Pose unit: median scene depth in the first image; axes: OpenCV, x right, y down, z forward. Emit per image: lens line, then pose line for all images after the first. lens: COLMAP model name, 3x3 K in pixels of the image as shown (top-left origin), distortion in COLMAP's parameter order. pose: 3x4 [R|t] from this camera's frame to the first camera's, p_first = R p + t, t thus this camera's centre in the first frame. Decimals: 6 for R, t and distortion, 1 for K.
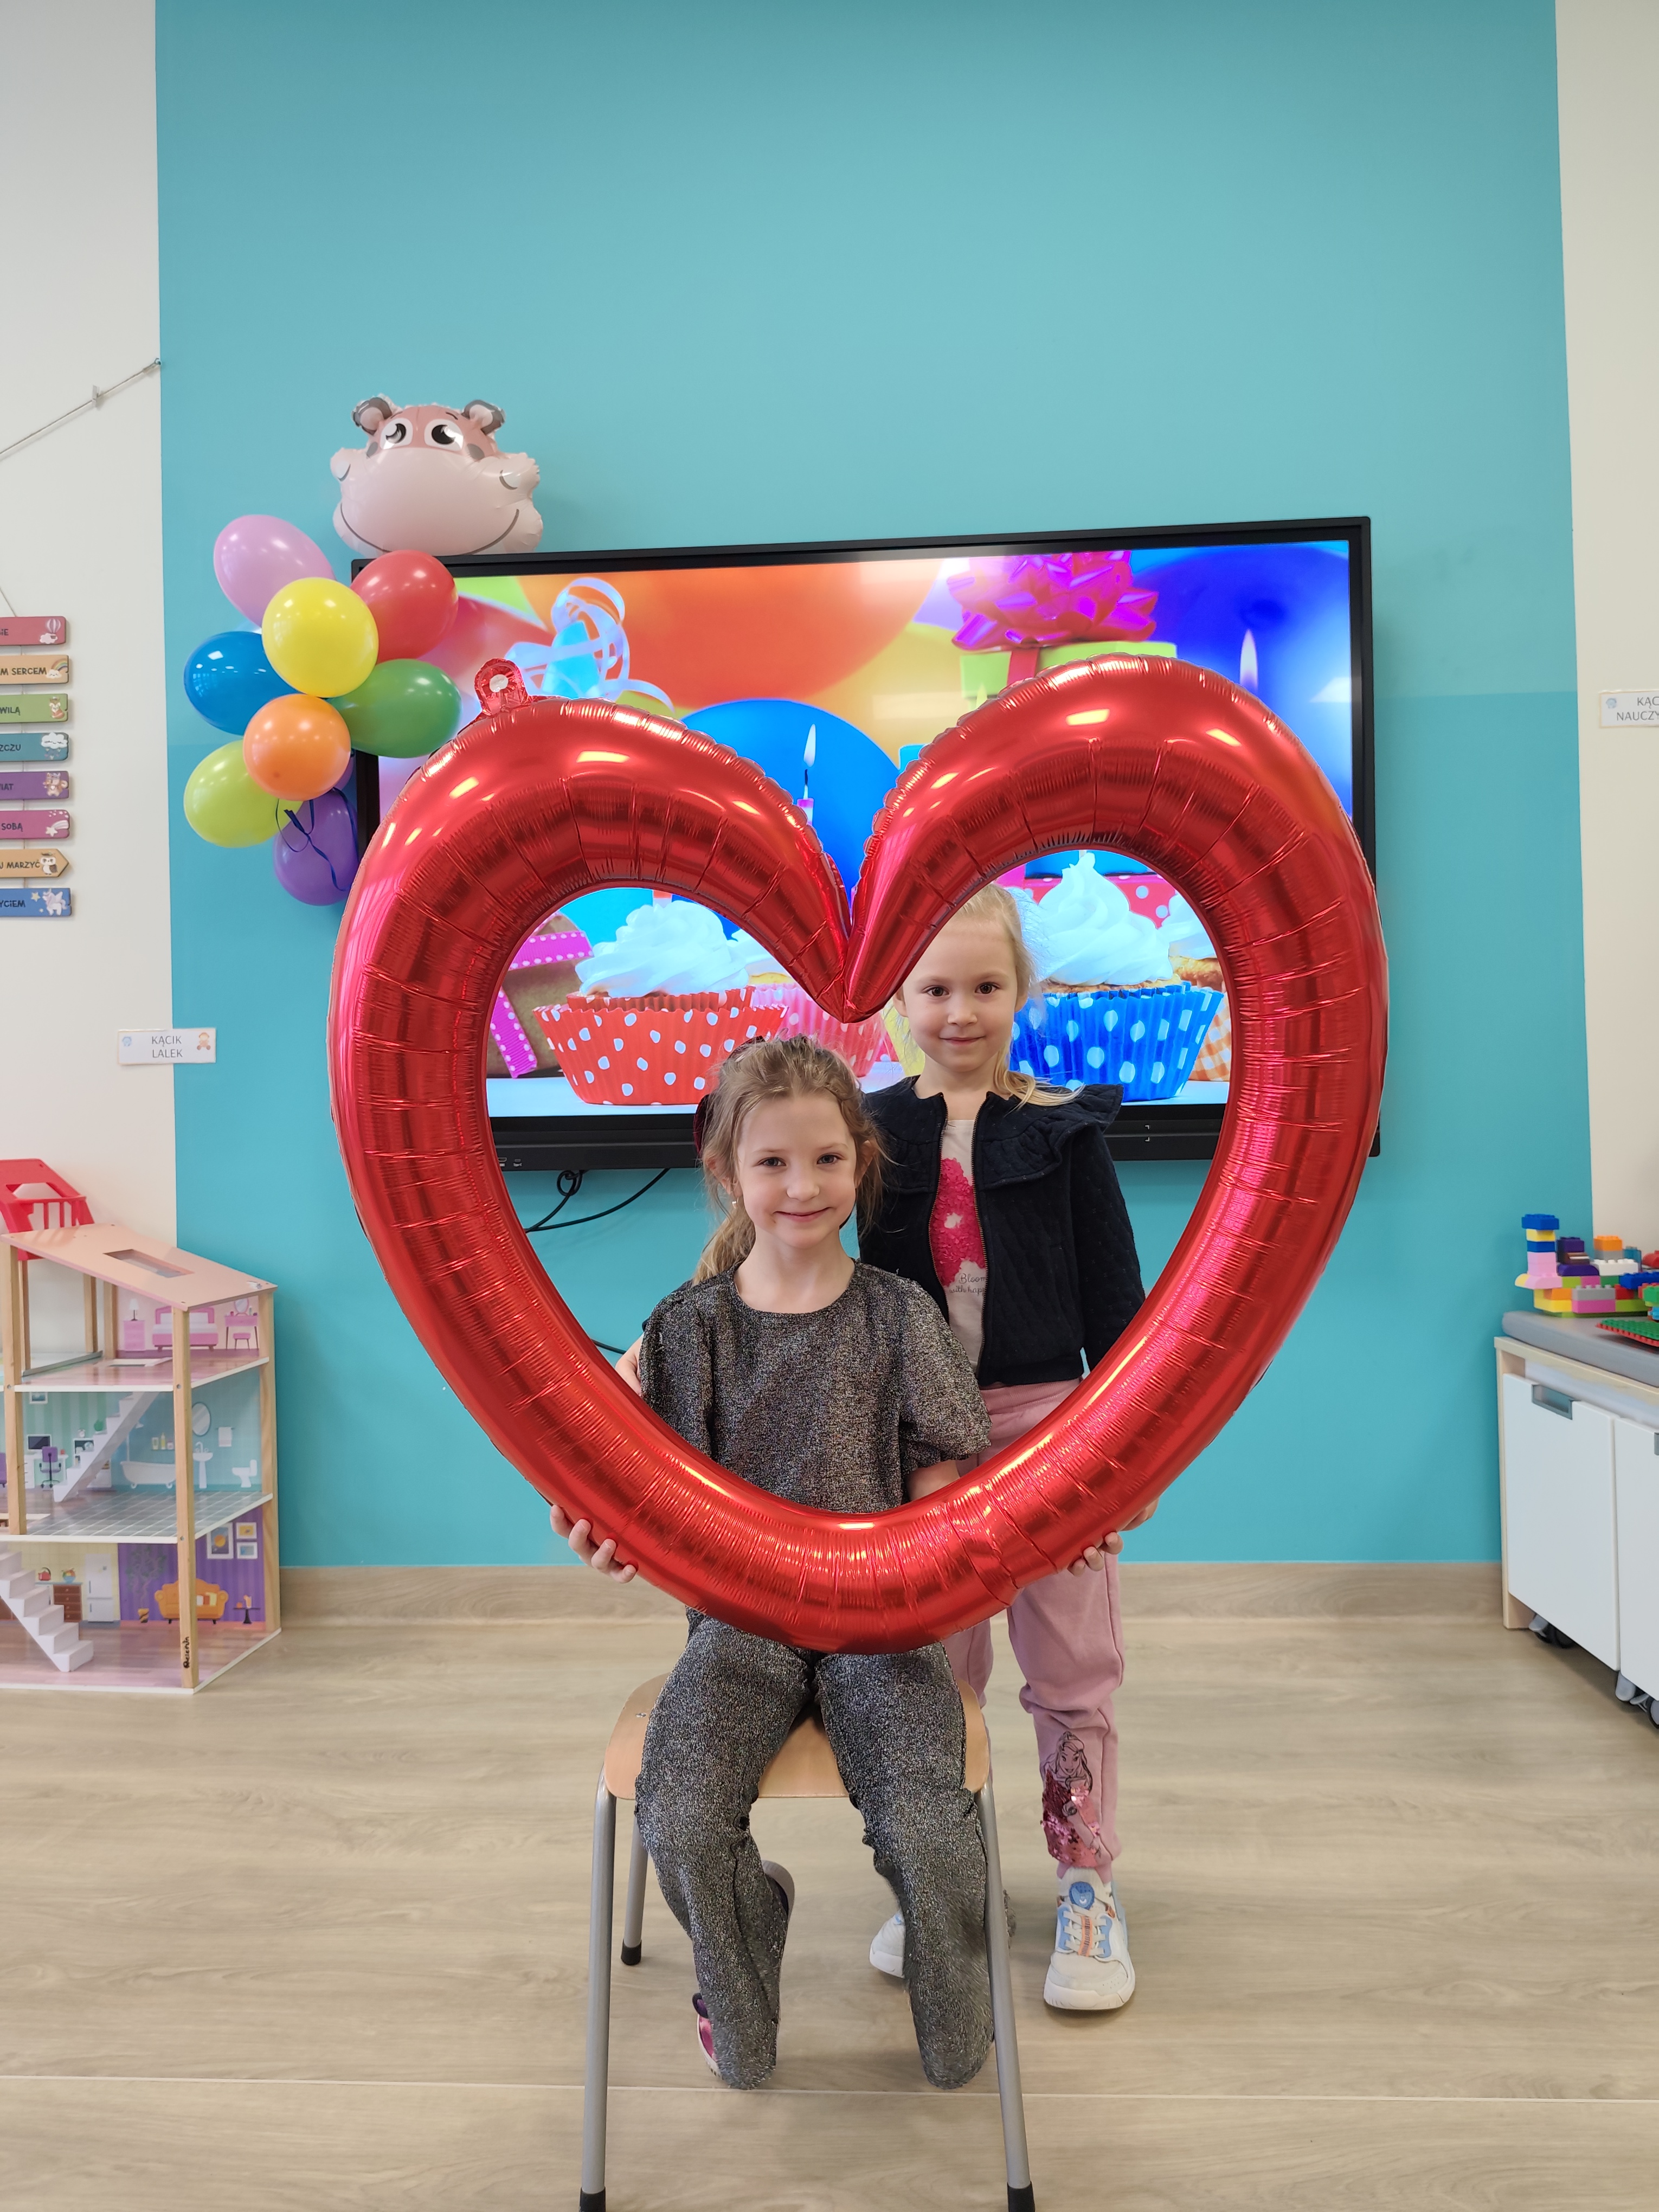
lens RADIAL K [[1579.8, 0, 836.0], [0, 1579.8, 1112.7], [0, 0, 1]] dist [0.044257, -0.052075]
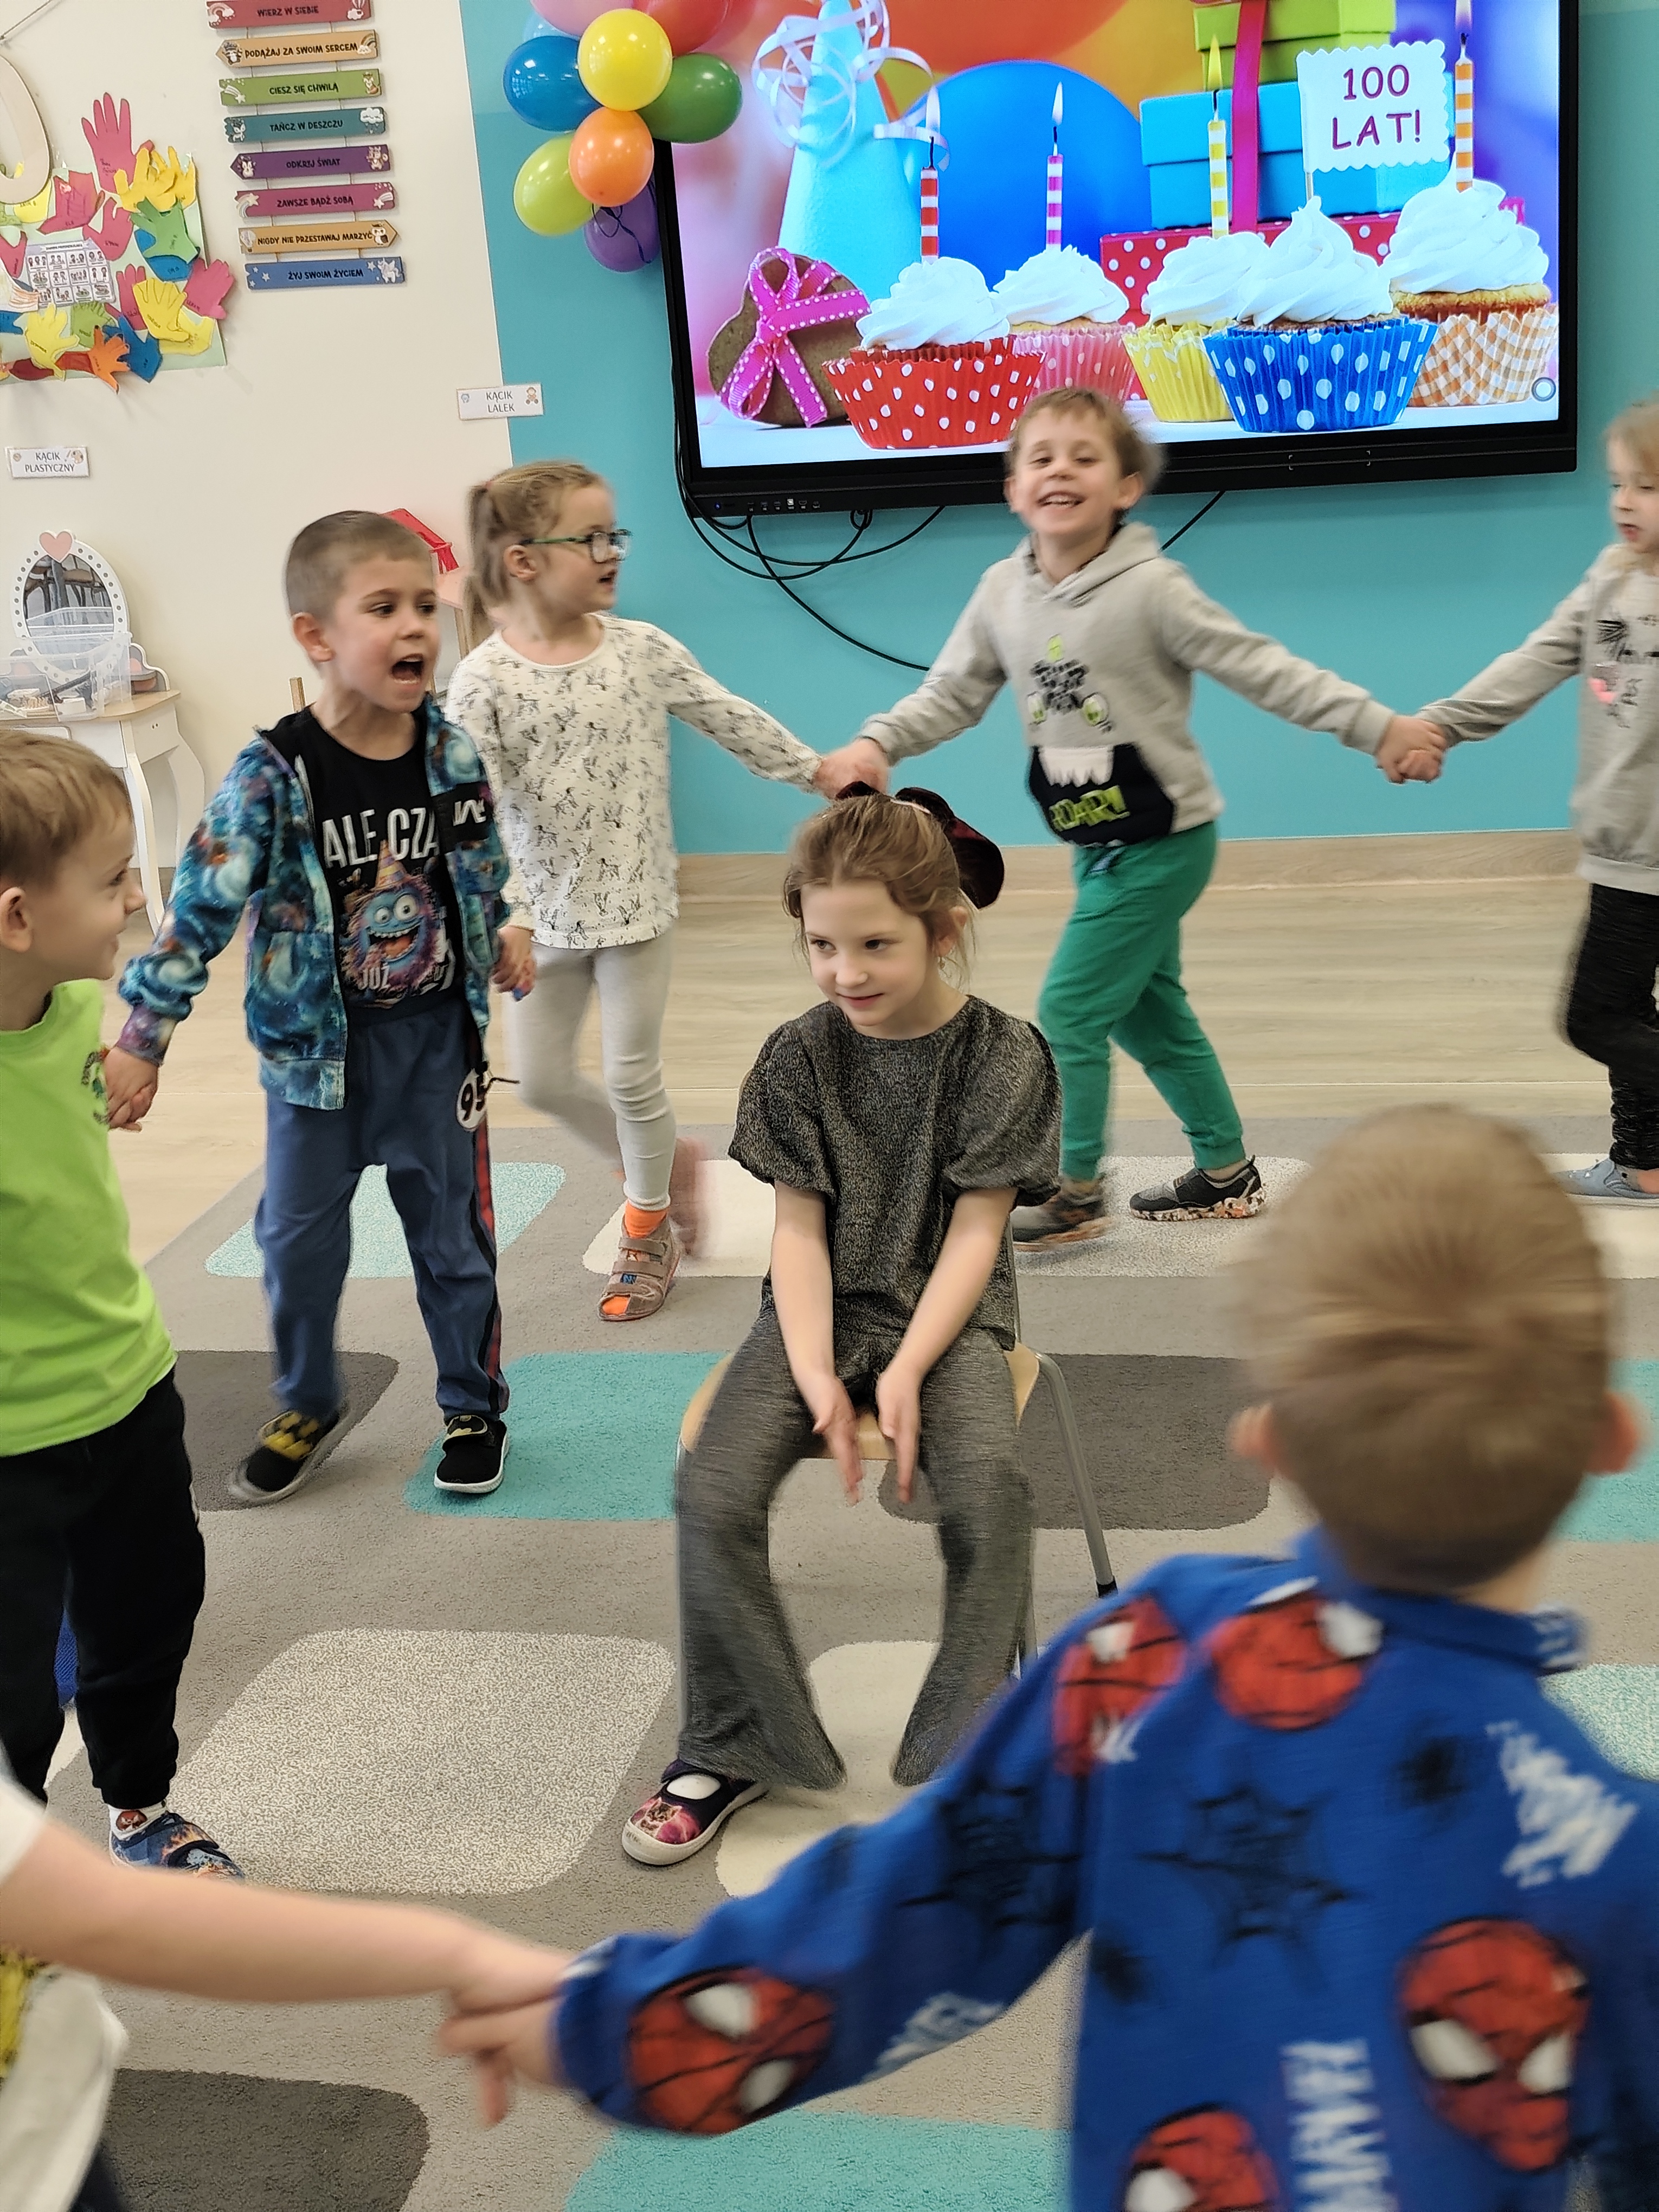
lens RADIAL K [[3125.5, 0, 867.1], [0, 3125.5, 1134.2], [0, 0, 1]] dist [0.040635, 0.000000]
pose [[0.985644, -0.004339, -0.168779, 0.213971], [0.057880, 0.947775, 0.313645, -0.243490], [0.158603, -0.318912, 0.934420, -1.249602]]
